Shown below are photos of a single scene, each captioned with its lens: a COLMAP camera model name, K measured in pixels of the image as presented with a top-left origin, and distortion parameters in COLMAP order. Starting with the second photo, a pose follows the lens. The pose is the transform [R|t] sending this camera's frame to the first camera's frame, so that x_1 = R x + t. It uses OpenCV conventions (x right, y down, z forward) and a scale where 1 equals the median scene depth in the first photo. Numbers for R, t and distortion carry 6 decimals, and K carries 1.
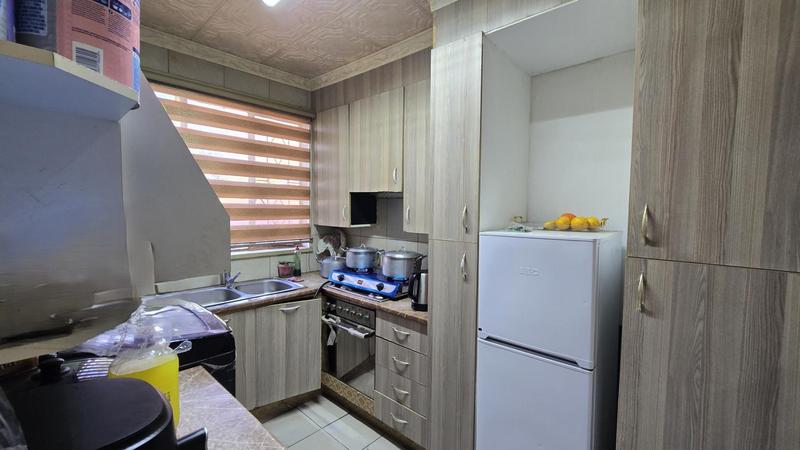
lens RADIAL K [[331.6, 0, 404.8], [0, 331.6, 224.8], [0, 0, 1]] dist [-0.008169, 0.001540]
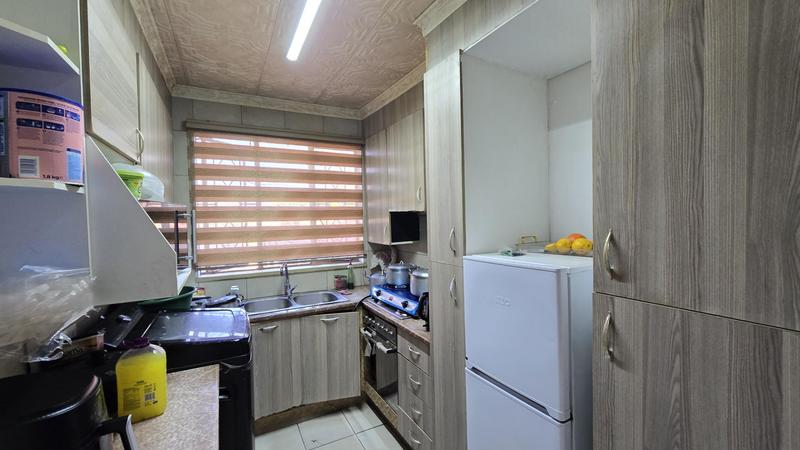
lens RADIAL K [[331.6, 0, 403.7], [0, 331.6, 225.6], [0, 0, 1]] dist [-0.008169, 0.001540]
pose [[0.942483, -0.023086, -0.333455, 0.344041], [0.015299, 0.999546, -0.025960, -0.038902], [0.333903, 0.019365, 0.942409, 0.032750]]
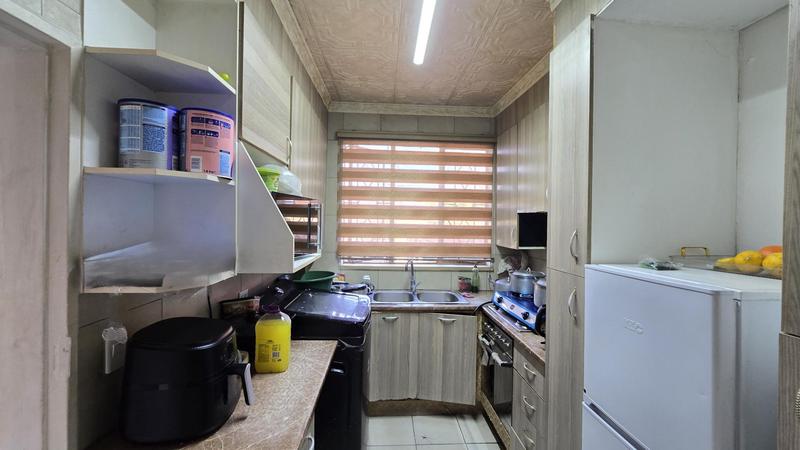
lens RADIAL K [[331.6, 0, 402.8], [0, 331.6, 224.3], [0, 0, 1]] dist [-0.008169, 0.001540]
pose [[0.709397, 0.005027, -0.704791, 0.419553], [-0.044715, 0.998281, -0.037887, -0.020845], [0.703389, 0.058392, 0.708403, 0.121040]]
